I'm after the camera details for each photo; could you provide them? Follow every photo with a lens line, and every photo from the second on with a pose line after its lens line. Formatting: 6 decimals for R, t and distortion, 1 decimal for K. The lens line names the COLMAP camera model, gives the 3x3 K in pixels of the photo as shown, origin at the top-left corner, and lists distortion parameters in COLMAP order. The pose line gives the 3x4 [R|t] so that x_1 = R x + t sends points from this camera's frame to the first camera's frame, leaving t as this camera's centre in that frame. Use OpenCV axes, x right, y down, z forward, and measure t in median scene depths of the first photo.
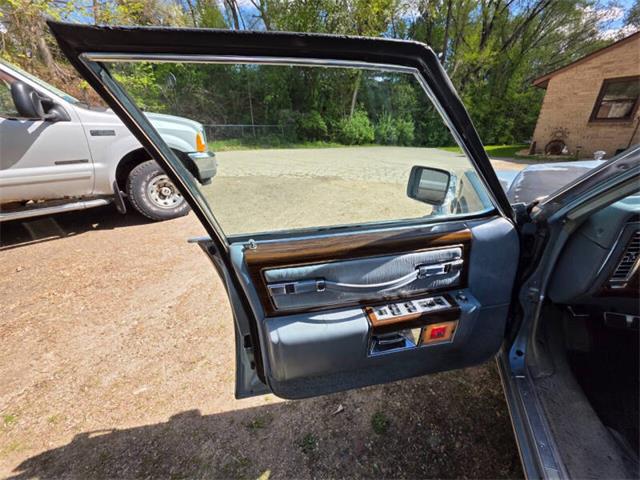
lens RADIAL K [[257.9, 0, 326.7], [0, 257.9, 232.3], [0, 0, 1]] dist [0.004547, -0.000474]
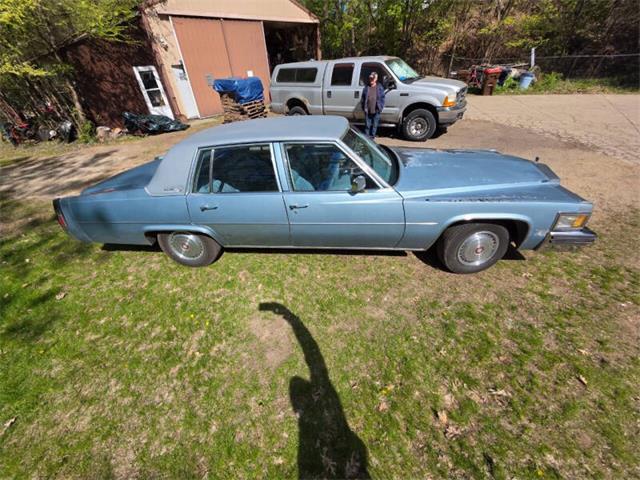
lens RADIAL K [[257.9, 0, 323.6], [0, 257.9, 239.0], [0, 0, 1]] dist [0.004547, -0.000474]
pose [[0.276136, 0.545993, -0.790974, 1.119351], [-0.314309, 0.829022, 0.462529, -0.121729], [0.908273, 0.120889, 0.400533, -0.318165]]
